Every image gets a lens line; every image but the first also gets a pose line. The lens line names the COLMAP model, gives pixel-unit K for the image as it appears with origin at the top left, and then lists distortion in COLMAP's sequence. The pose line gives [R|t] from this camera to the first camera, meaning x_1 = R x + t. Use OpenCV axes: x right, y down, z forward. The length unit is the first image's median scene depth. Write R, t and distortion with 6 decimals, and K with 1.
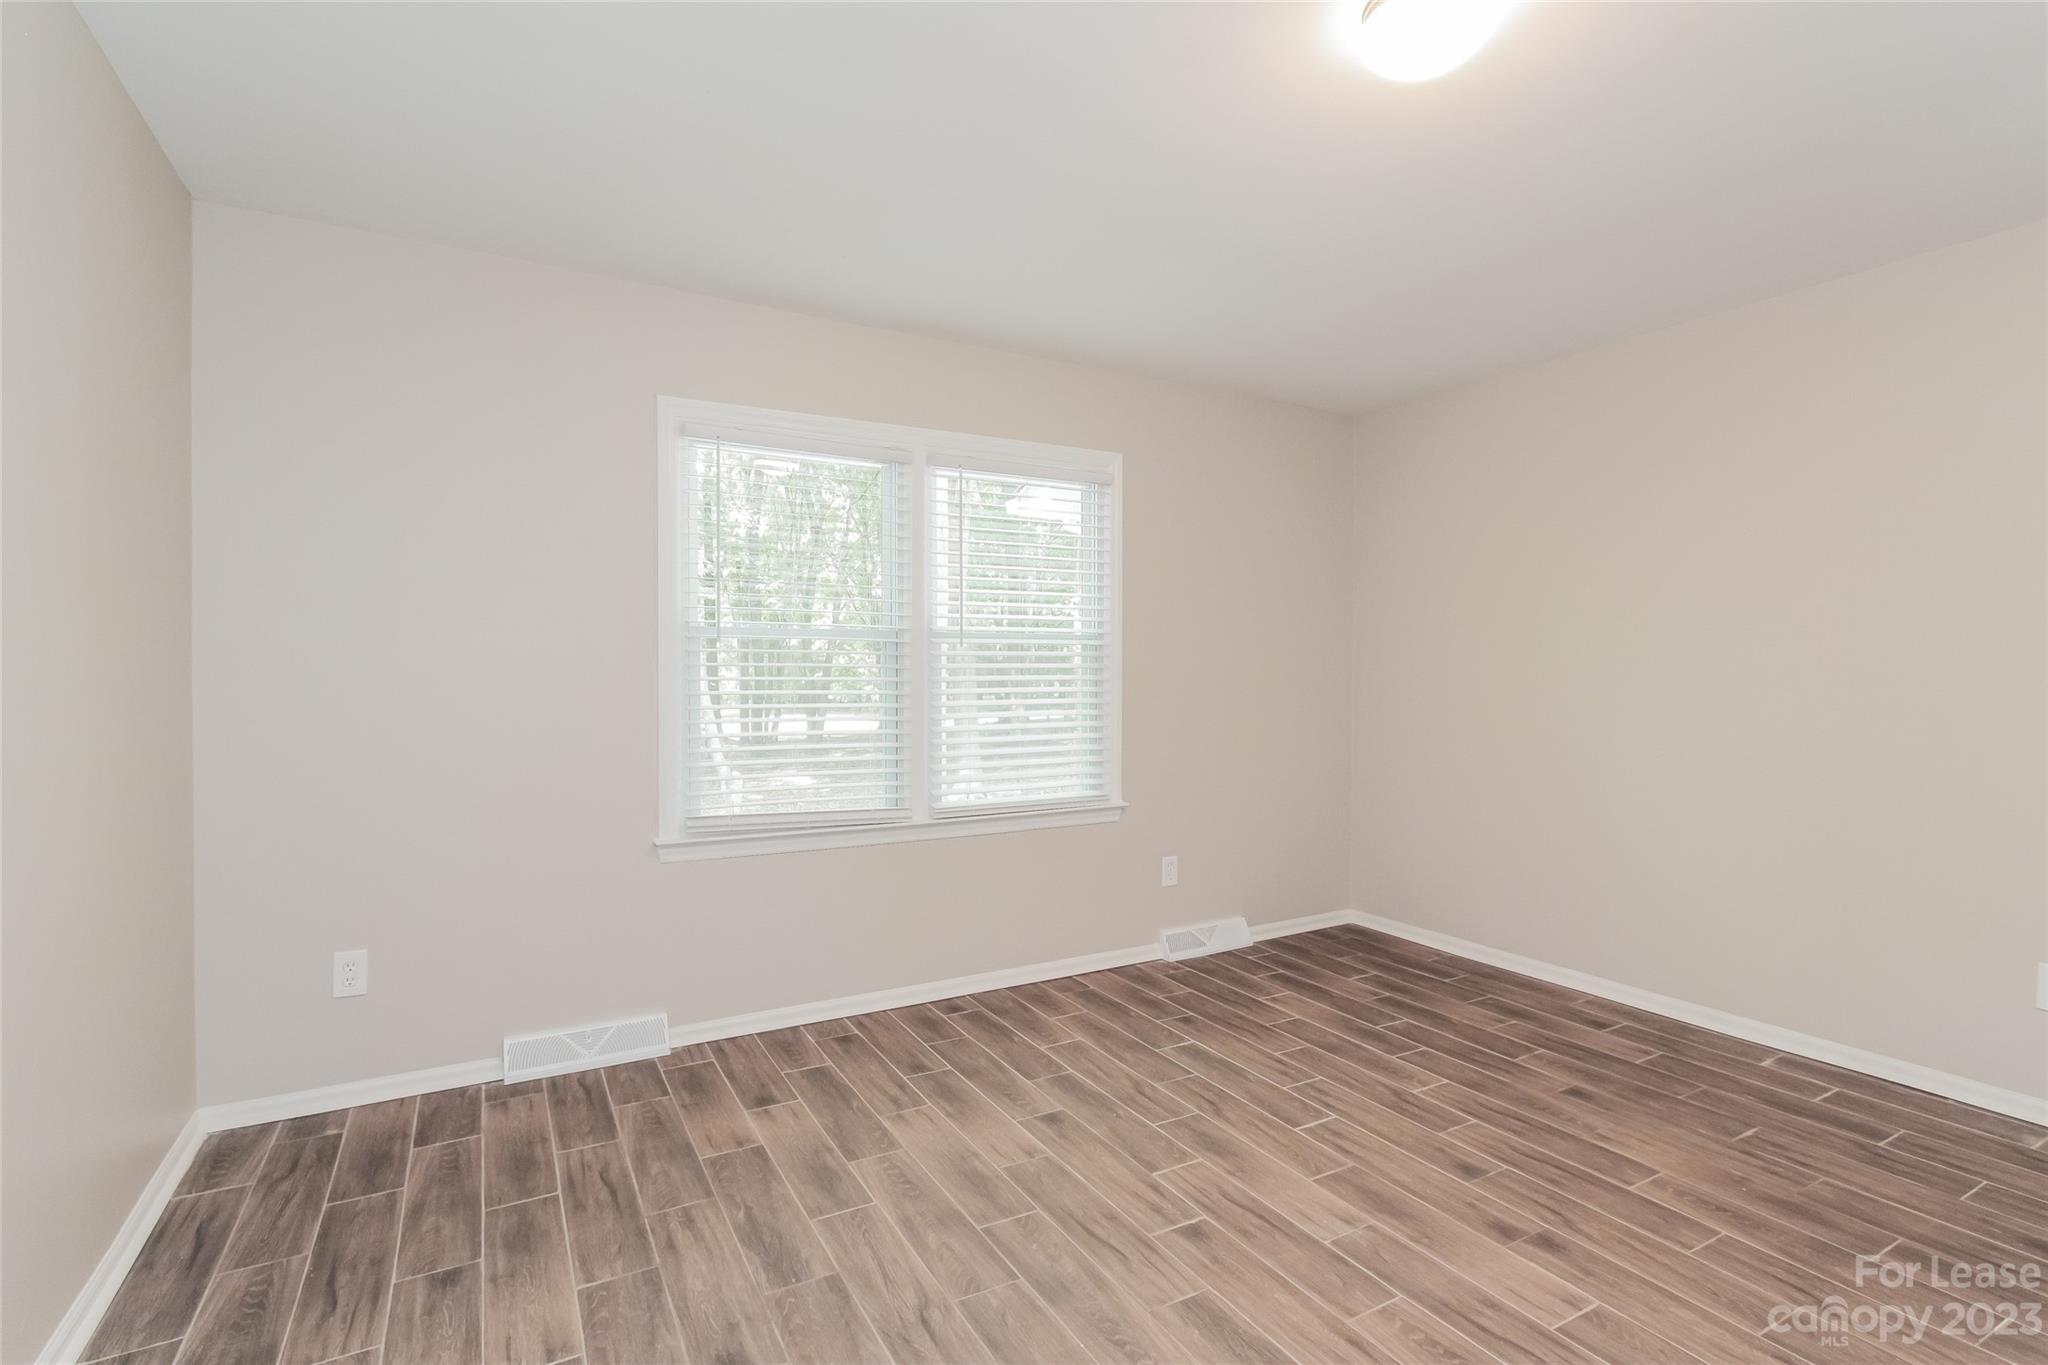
lens RADIAL K [[952.3, 0, 1032.5], [0, 952.3, 688.8], [0, 0, 1]] dist [-0.001374, 0.000442]
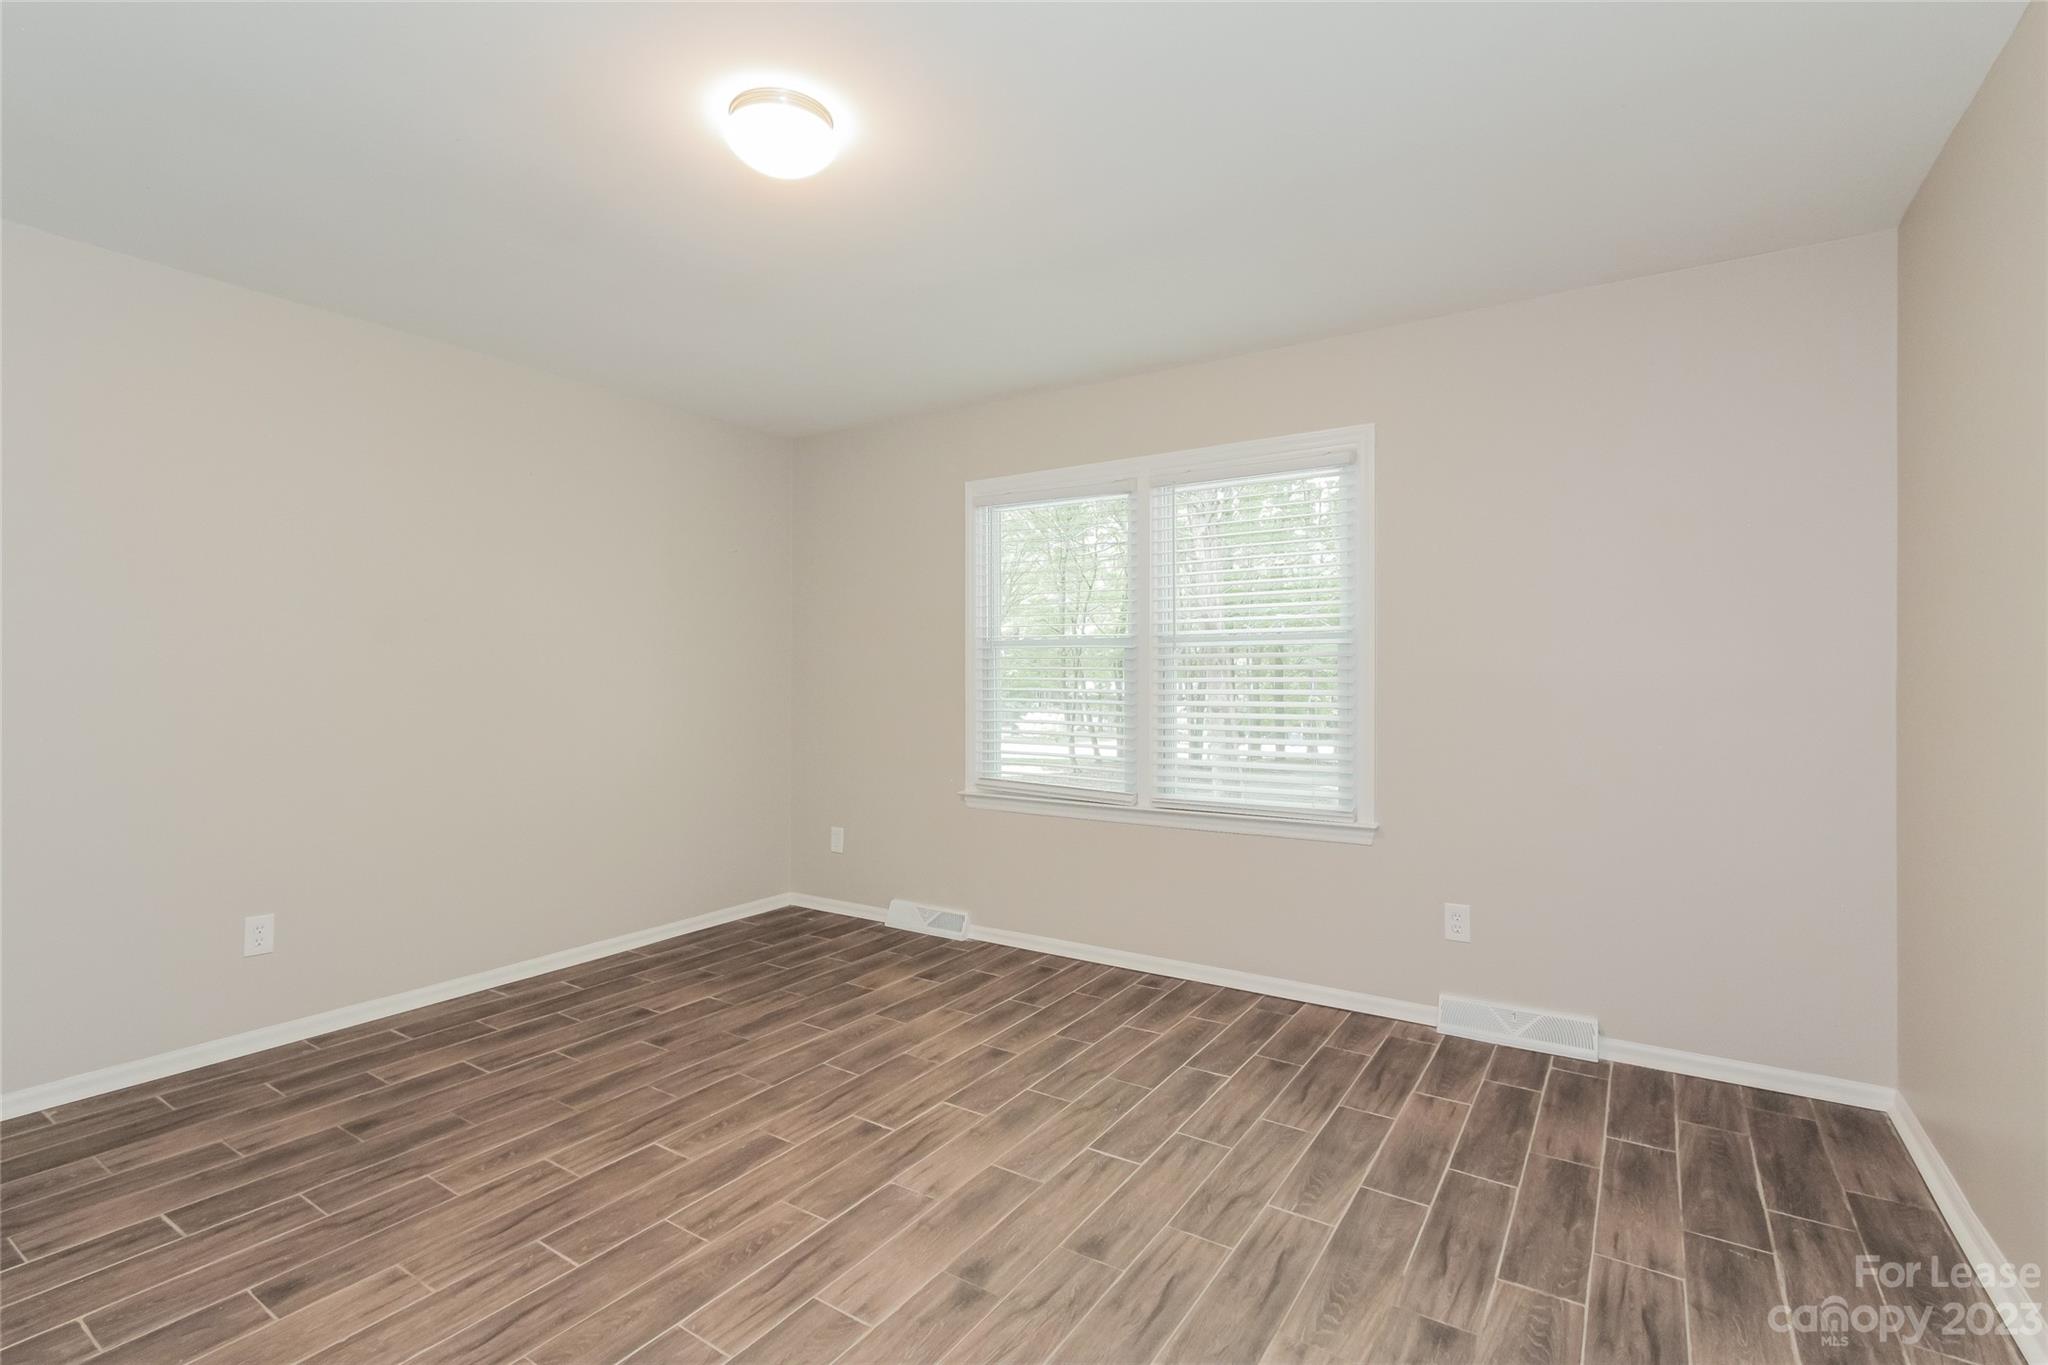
lens RADIAL K [[956.0, 0, 1027.6], [0, 956.0, 677.4], [0, 0, 1]] dist [0.001928, 0.000319]
pose [[0.457010, 0.002097, -0.889459, 0.914766], [-0.013054, 0.999905, -0.004350, -0.007927], [0.889366, 0.013599, 0.456994, 0.408728]]
